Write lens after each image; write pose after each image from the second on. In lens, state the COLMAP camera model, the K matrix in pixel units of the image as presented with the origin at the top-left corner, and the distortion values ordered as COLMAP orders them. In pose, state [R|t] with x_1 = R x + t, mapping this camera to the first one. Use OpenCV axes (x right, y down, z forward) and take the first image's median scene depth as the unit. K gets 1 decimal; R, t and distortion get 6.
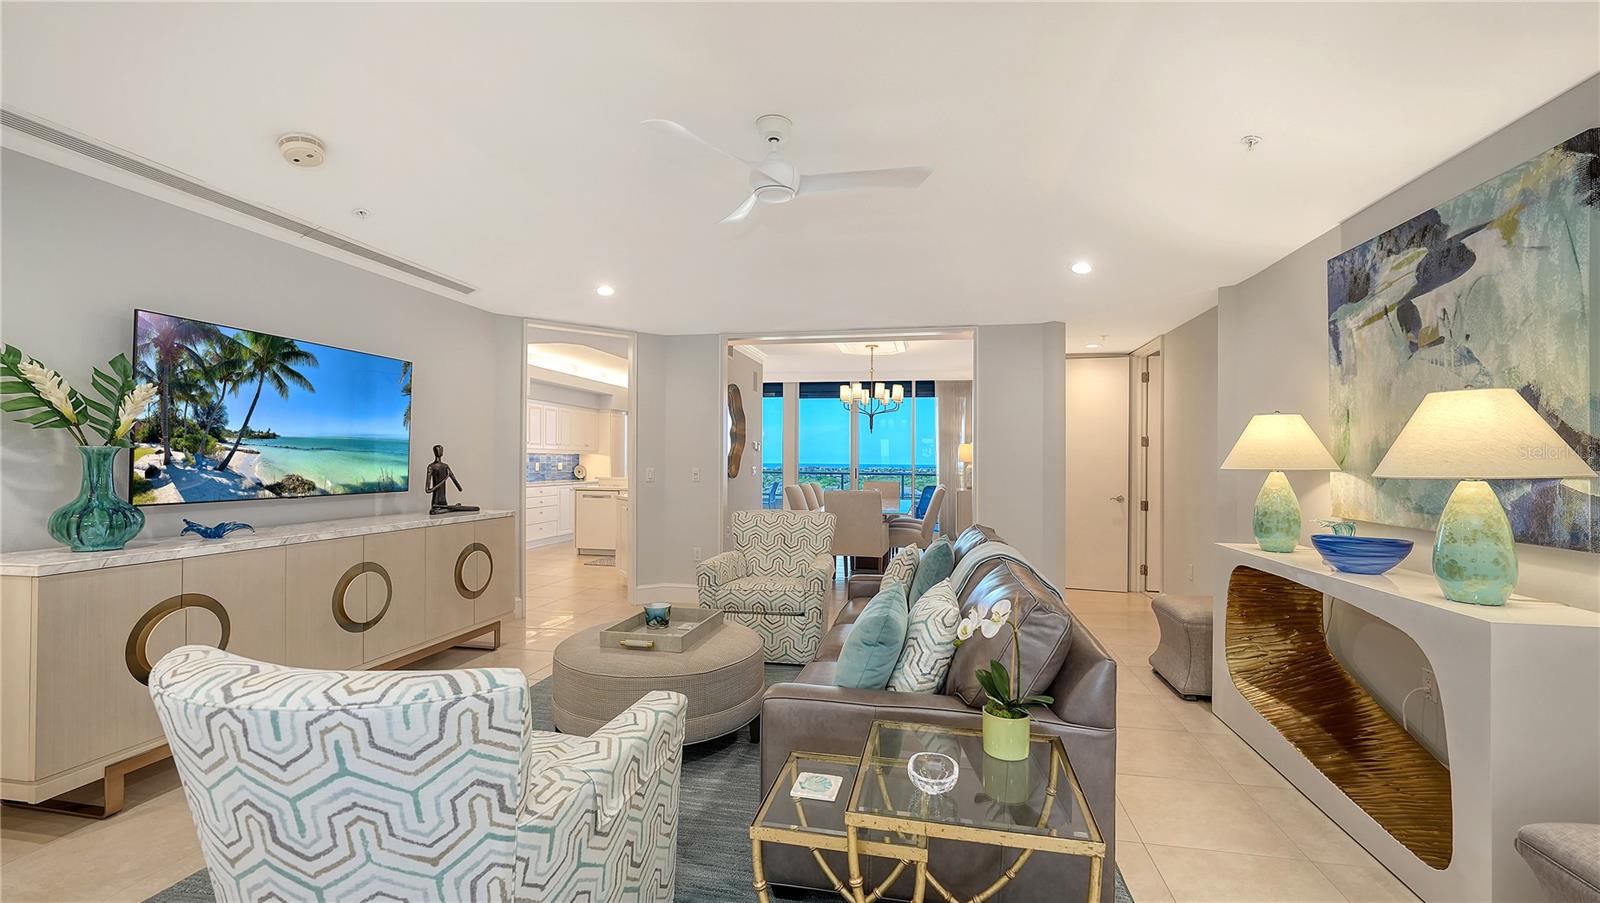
lens RADIAL K [[662.4, 0, 791.6], [0, 662.4, 441.0], [0, 0, 1]] dist [0.000198, 0.000060]
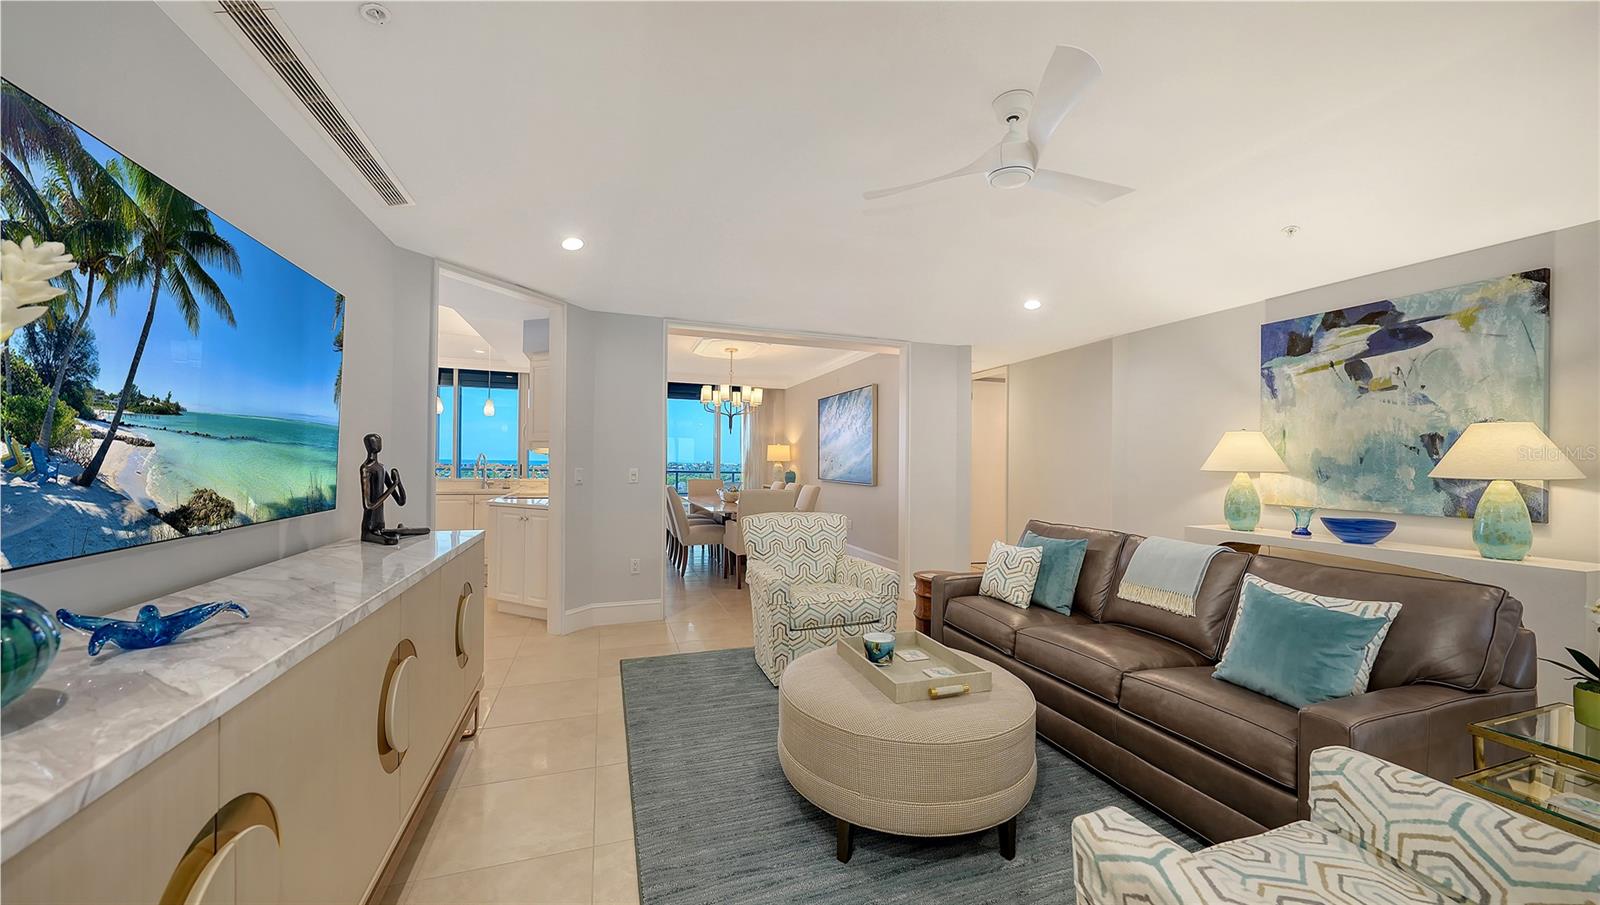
lens RADIAL K [[553.3, 0, 796.5], [0, 553.3, 492.2], [0, 0, 1]] dist [-0.015882, 0.000040]
pose [[0.851347, -0.027115, 0.523901, -0.639984], [-0.020594, 0.996166, 0.085023, 0.009874], [-0.524198, -0.083174, 0.847525, 0.457364]]
